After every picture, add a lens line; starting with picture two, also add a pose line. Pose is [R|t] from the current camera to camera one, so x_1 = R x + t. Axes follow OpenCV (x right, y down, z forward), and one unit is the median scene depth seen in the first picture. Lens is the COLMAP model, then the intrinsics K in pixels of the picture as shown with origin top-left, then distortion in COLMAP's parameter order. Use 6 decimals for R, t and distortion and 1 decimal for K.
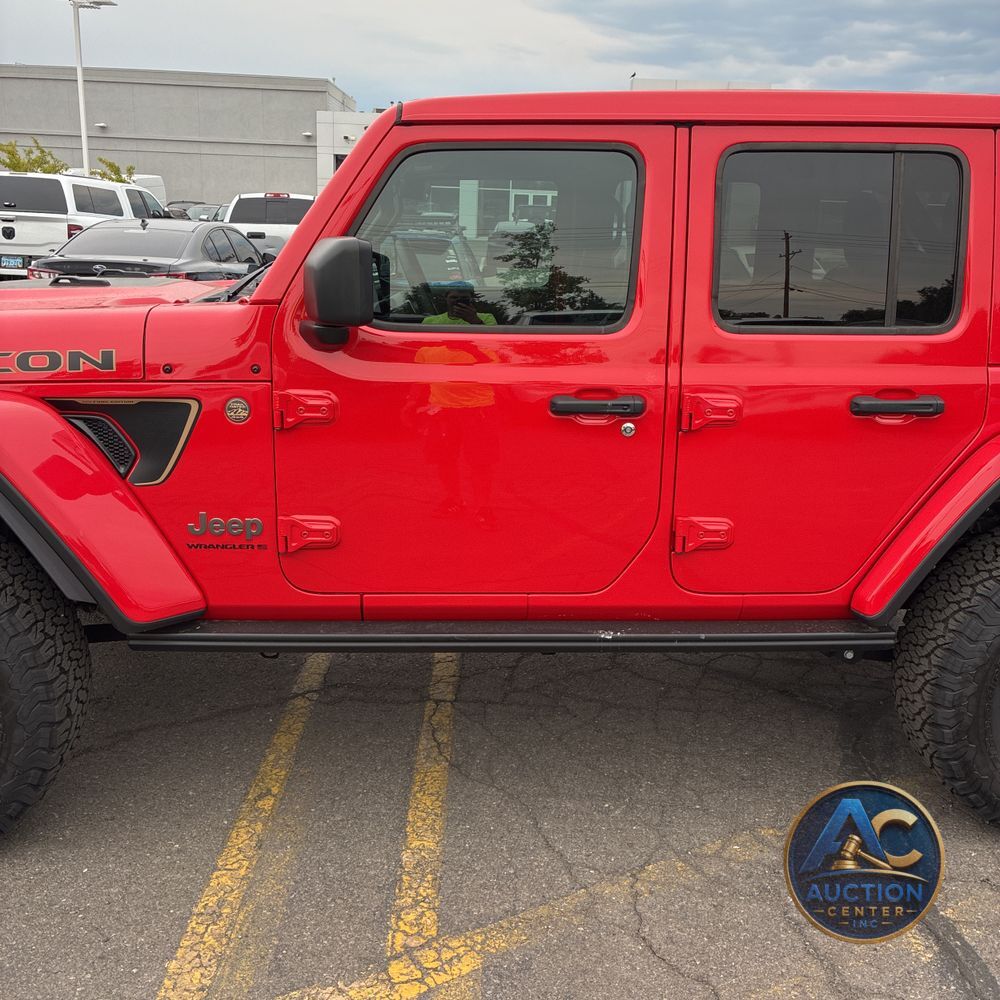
lens RADIAL K [[1022.0, 0, 504.2], [0, 1022.0, 493.4], [0, 0, 1]] dist [0.016675, 0.016051]
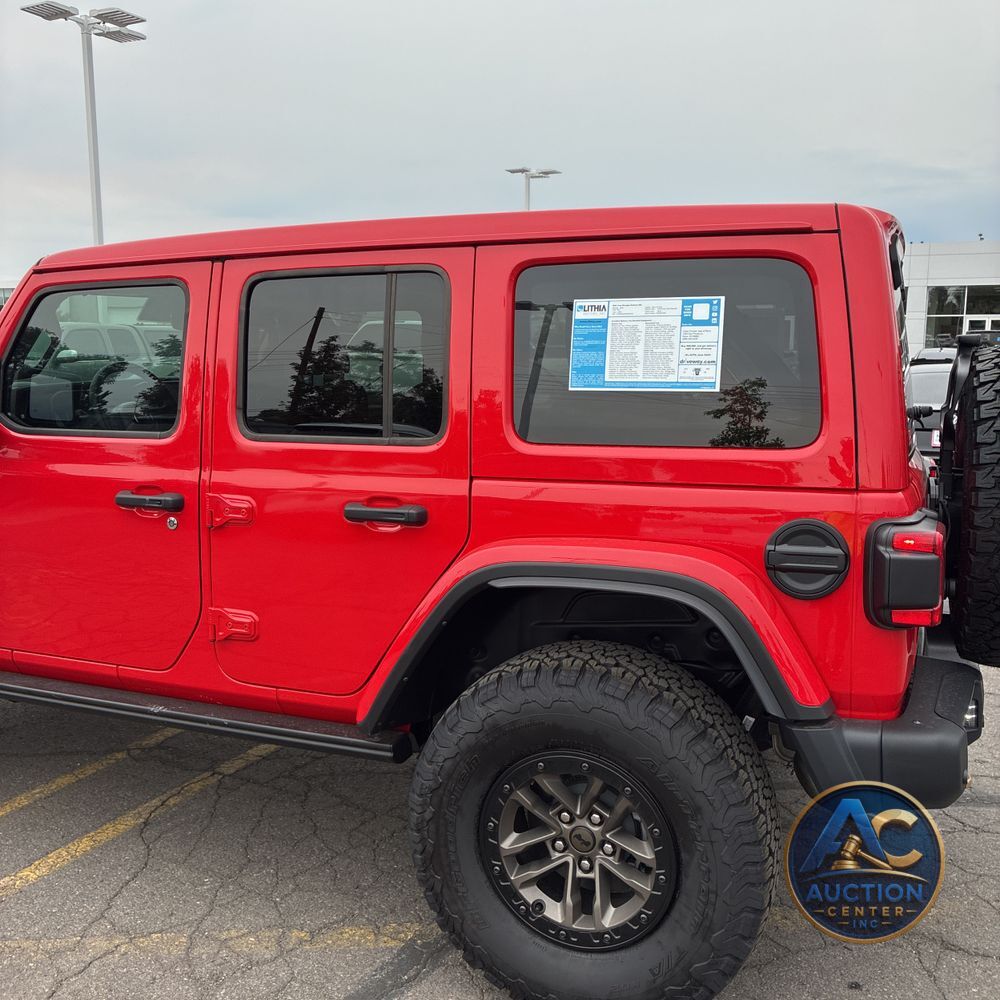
lens RADIAL K [[1022.0, 0, 504.2], [0, 1022.0, 493.4], [0, 0, 1]] dist [0.016675, 0.016051]
pose [[0.900189, 0.037661, -0.433867, 0.871211], [-0.091579, 0.990348, -0.104043, -0.010368], [0.425761, 0.133391, 0.894949, 0.132627]]
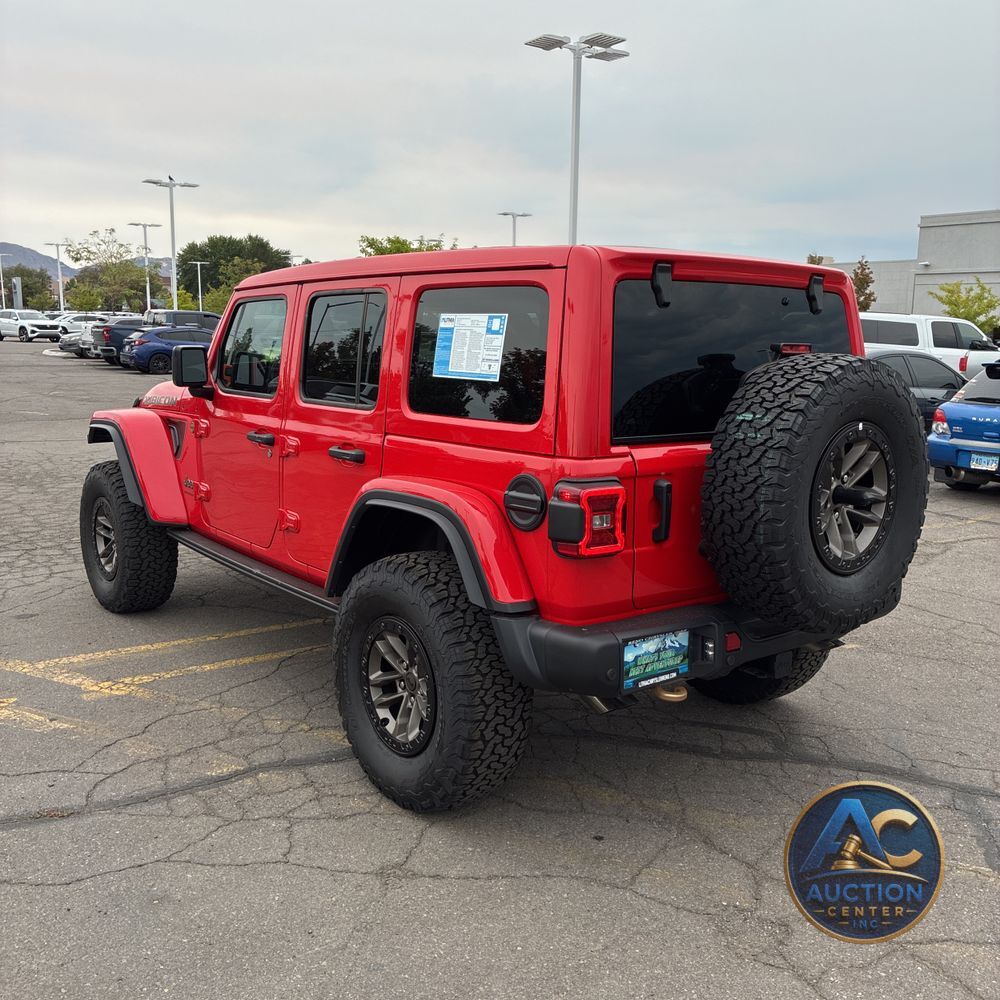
lens RADIAL K [[1008.9, 0, 500.0], [0, 1008.9, 500.0], [0, 0, 1]] dist [0.128862, -0.453449]
pose [[0.571358, 0.123112, -0.811415, 1.642516], [-0.215532, 0.976490, -0.003608, -0.058287], [0.791894, 0.176947, 0.584460, 0.288438]]
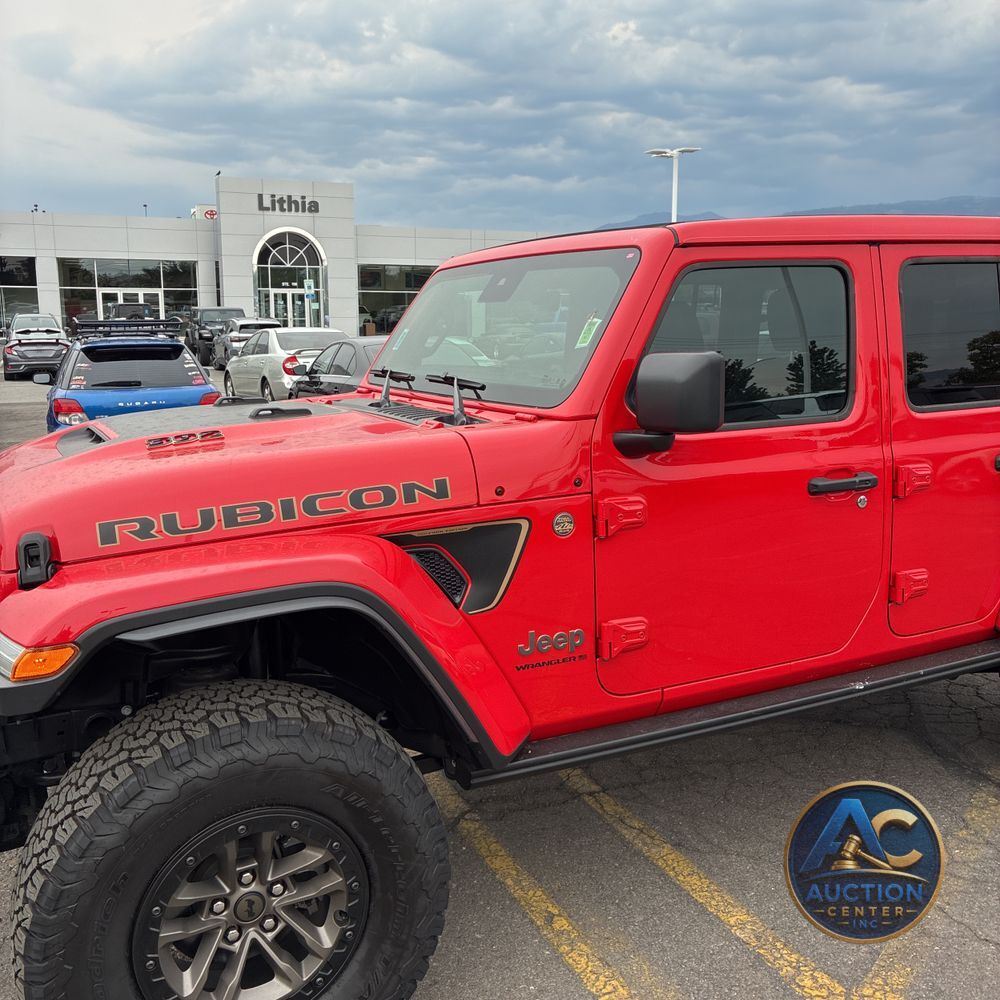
lens RADIAL K [[1017.6, 0, 501.6], [0, 1017.6, 487.0], [0, 0, 1]] dist [-0.002466, -0.003004]
pose [[0.918028, -0.102744, 0.382973, -0.636477], [0.136501, 0.988700, -0.061959, -0.058448], [-0.372280, 0.109156, 0.921679, 0.089412]]
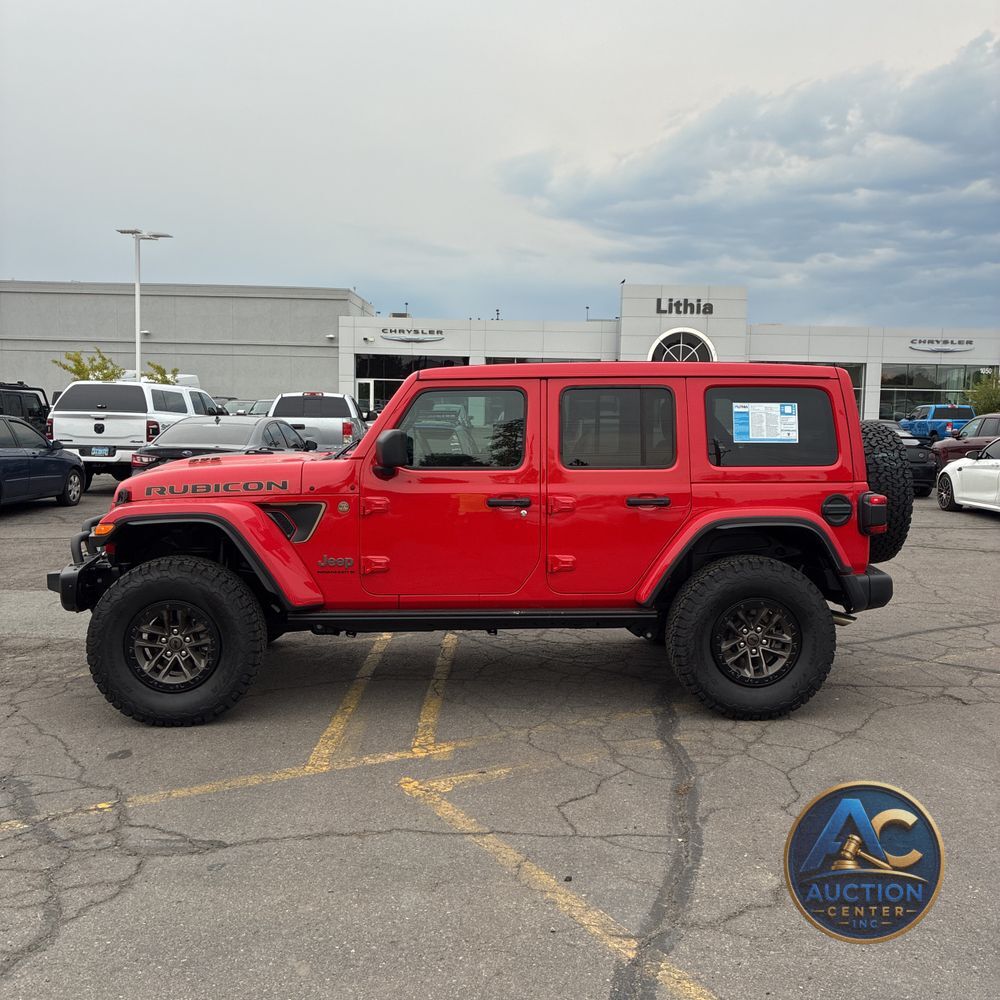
lens RADIAL K [[1012.5, 0, 503.4], [0, 1012.5, 495.6], [0, 0, 1]] dist [0.056591, -0.036178]
pose [[0.999833, -0.014332, -0.011319, 0.095699], [0.012145, 0.984675, -0.173978, 0.250276], [0.013639, 0.173811, 0.984685, -1.025182]]
